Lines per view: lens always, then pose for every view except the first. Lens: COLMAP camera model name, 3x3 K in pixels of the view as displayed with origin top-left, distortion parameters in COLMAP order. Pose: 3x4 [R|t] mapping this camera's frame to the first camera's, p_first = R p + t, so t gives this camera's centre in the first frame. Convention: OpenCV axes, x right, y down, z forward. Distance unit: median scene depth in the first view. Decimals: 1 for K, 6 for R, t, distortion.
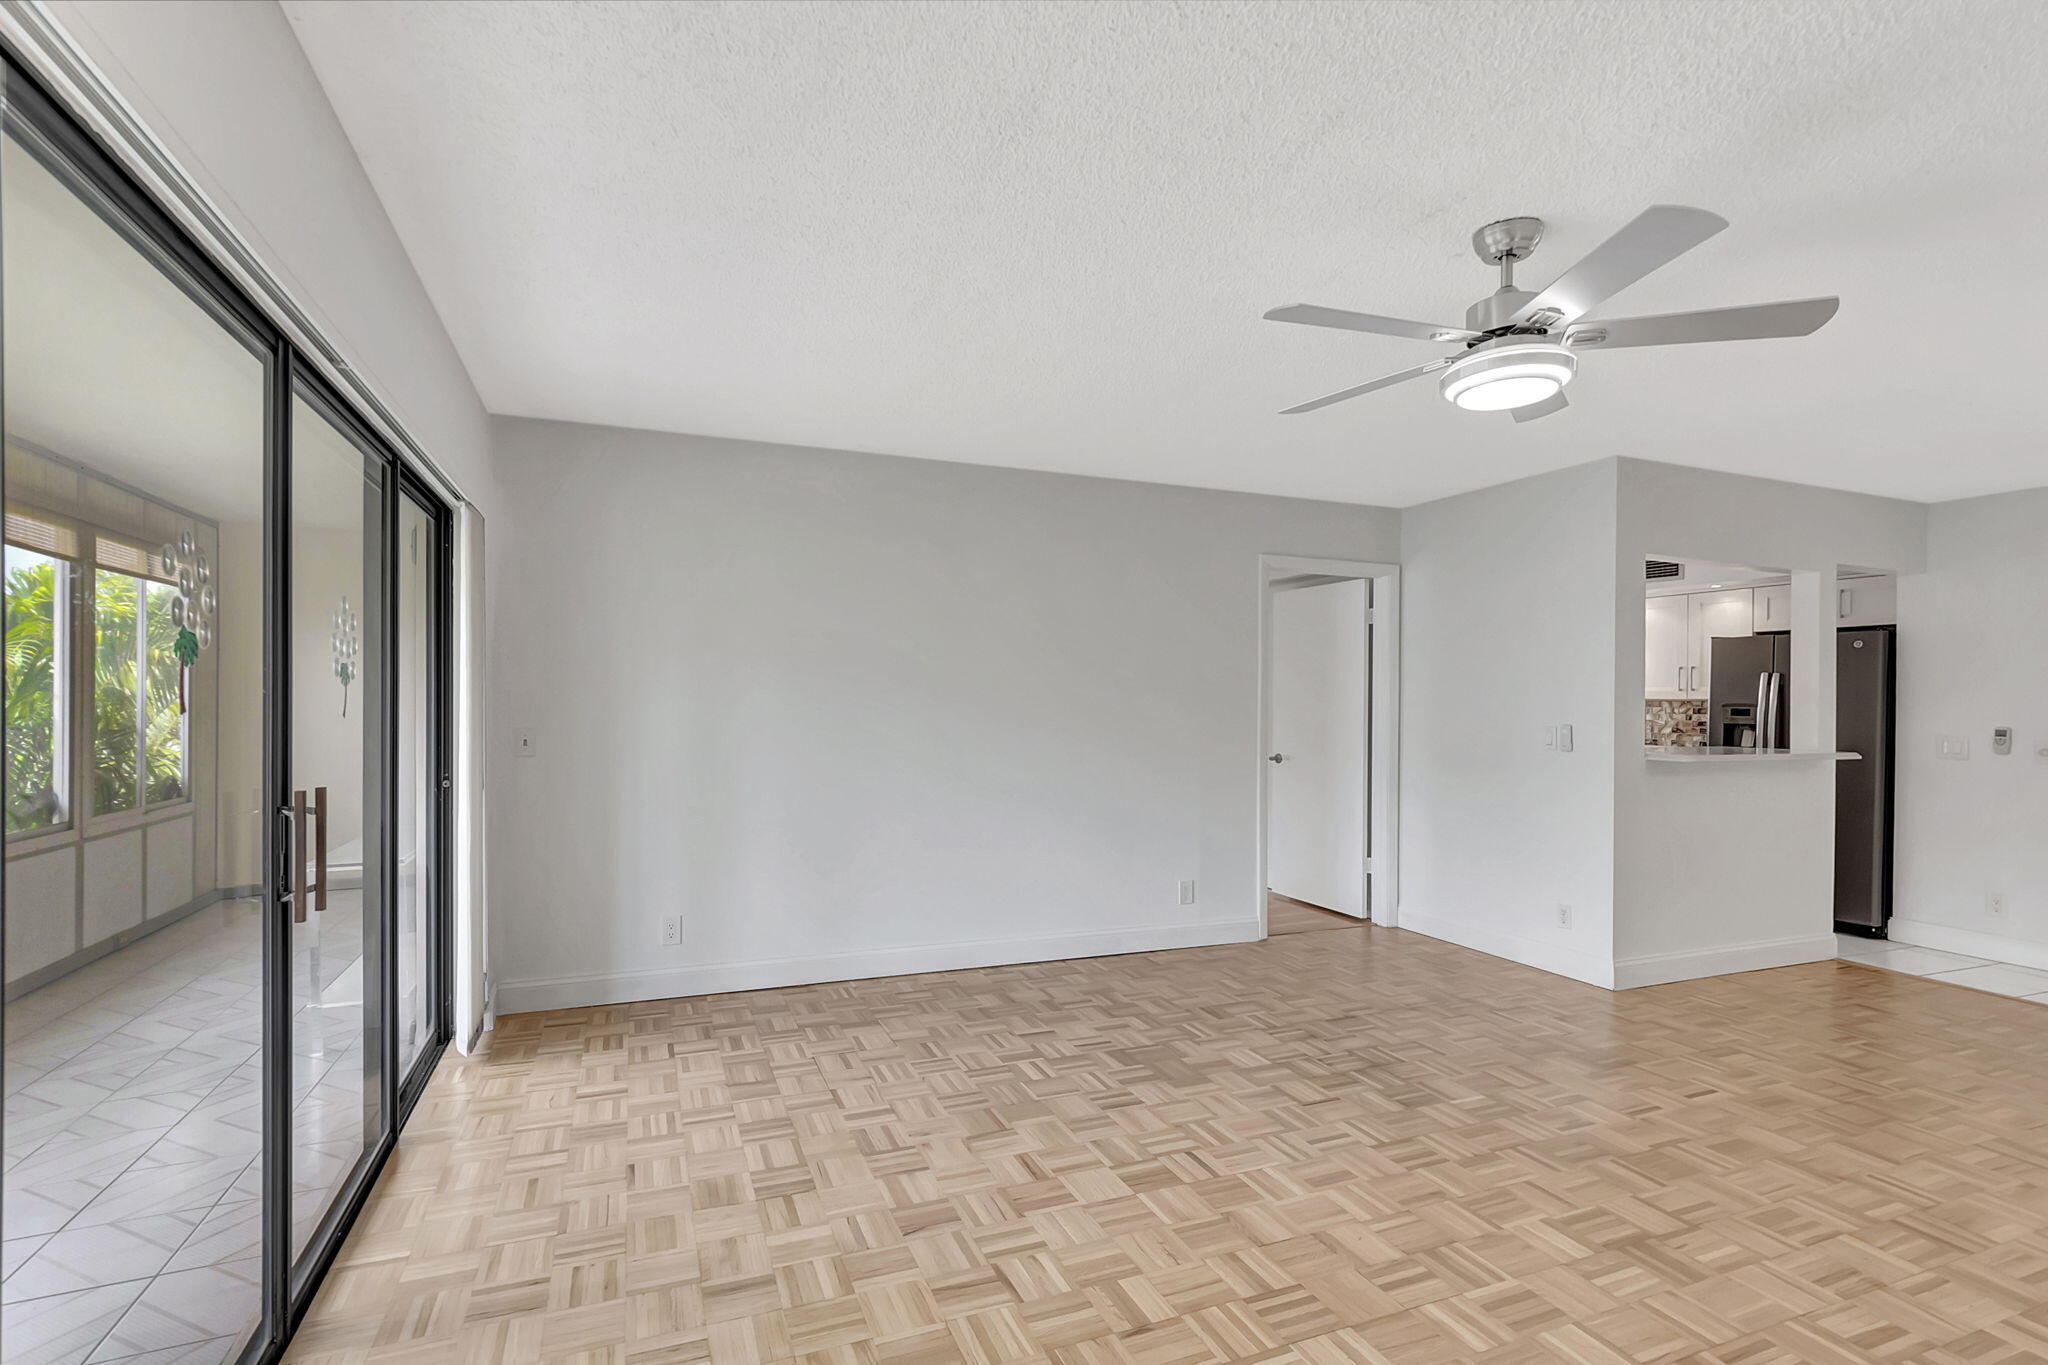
lens RADIAL K [[932.2, 0, 996.2], [0, 932.2, 697.3], [0, 0, 1]] dist [0.000747, 0.000008]
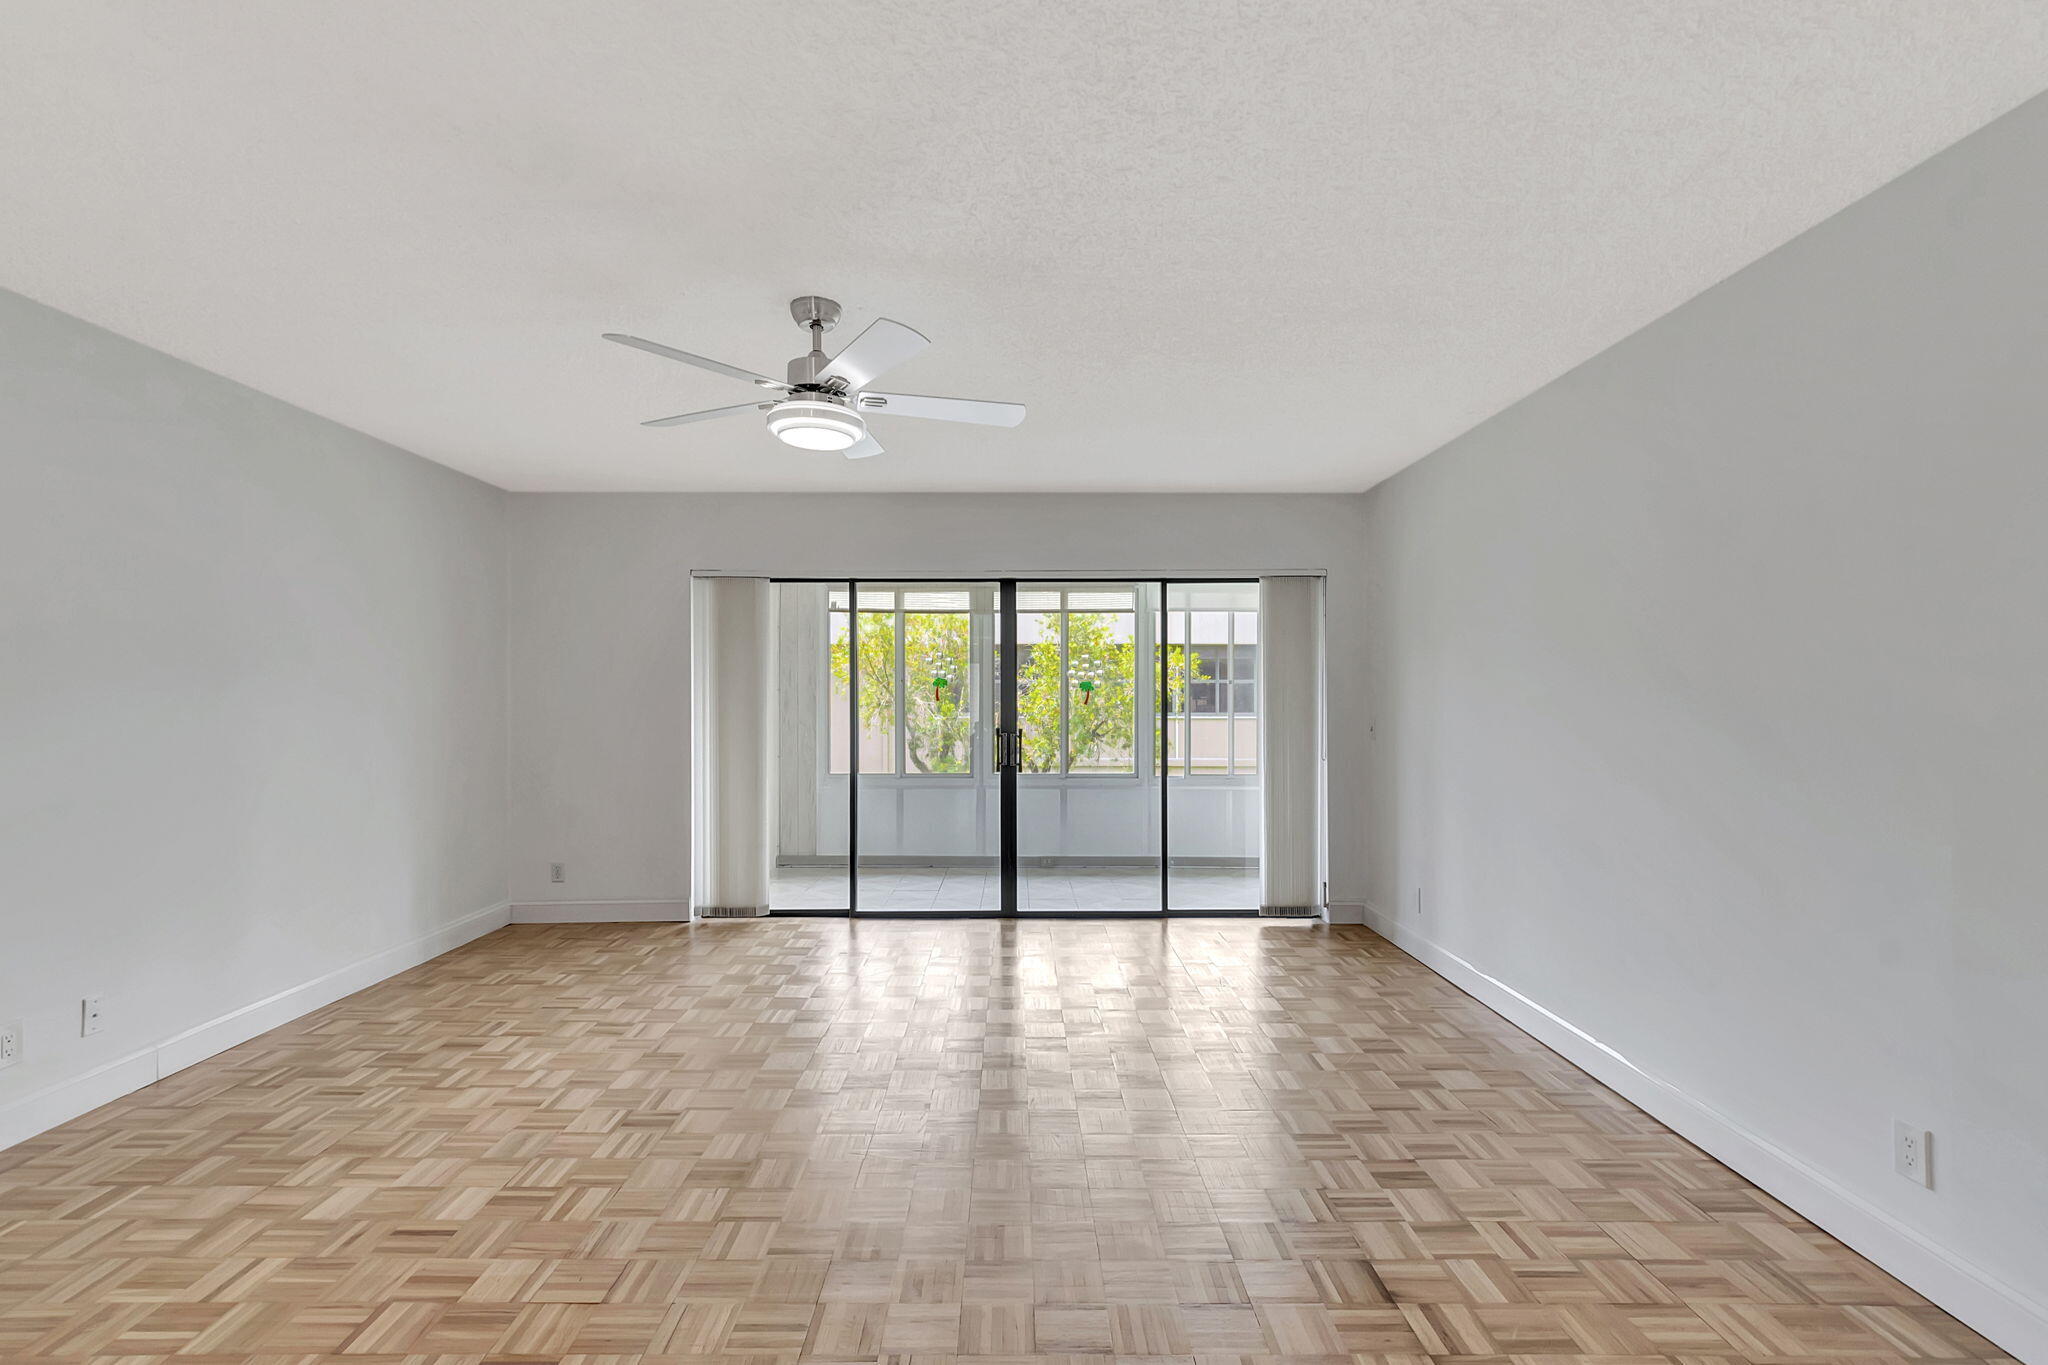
lens RADIAL K [[934.3, 0, 1028.5], [0, 934.3, 709.6], [0, 0, 1]] dist [-0.000883, -0.000076]
pose [[-0.350982, -0.001311, -0.936381, 1.083485], [-0.002751, 0.999996, -0.000369, 0.019044], [0.936378, 0.002447, -0.350984, 1.147262]]
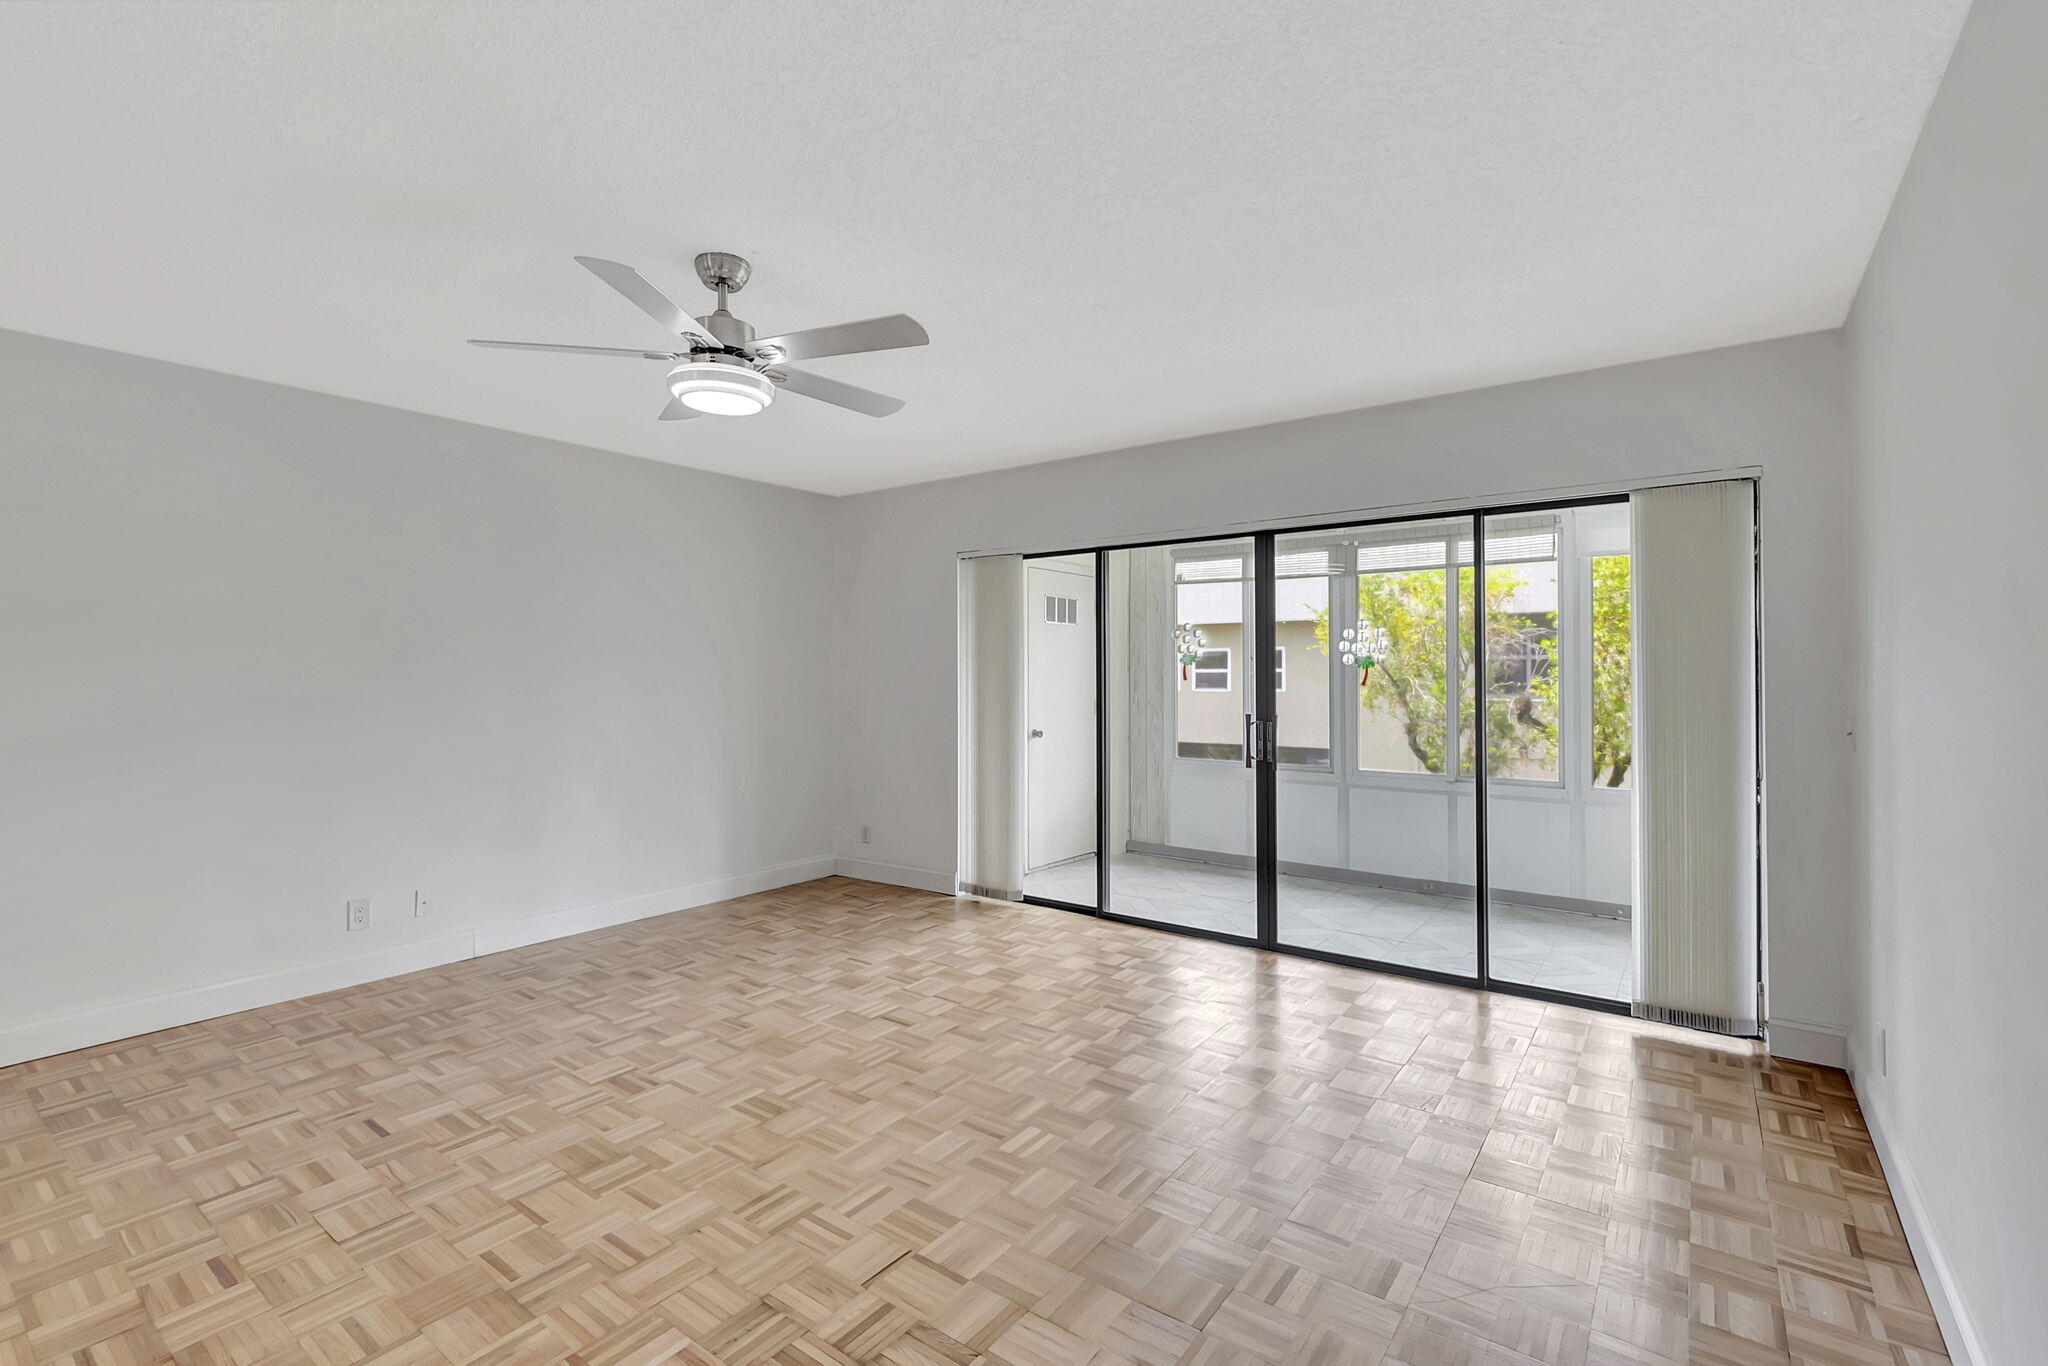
lens RADIAL K [[924.8, 0, 1017.7], [0, 924.8, 677.1], [0, 0, 1]] dist [-0.001893, -0.000574]
pose [[-0.845259, -0.012389, -0.534213, 0.573594], [-0.010827, 0.999923, -0.006059, 0.008600], [0.534247, 0.000663, -0.845328, 1.465880]]
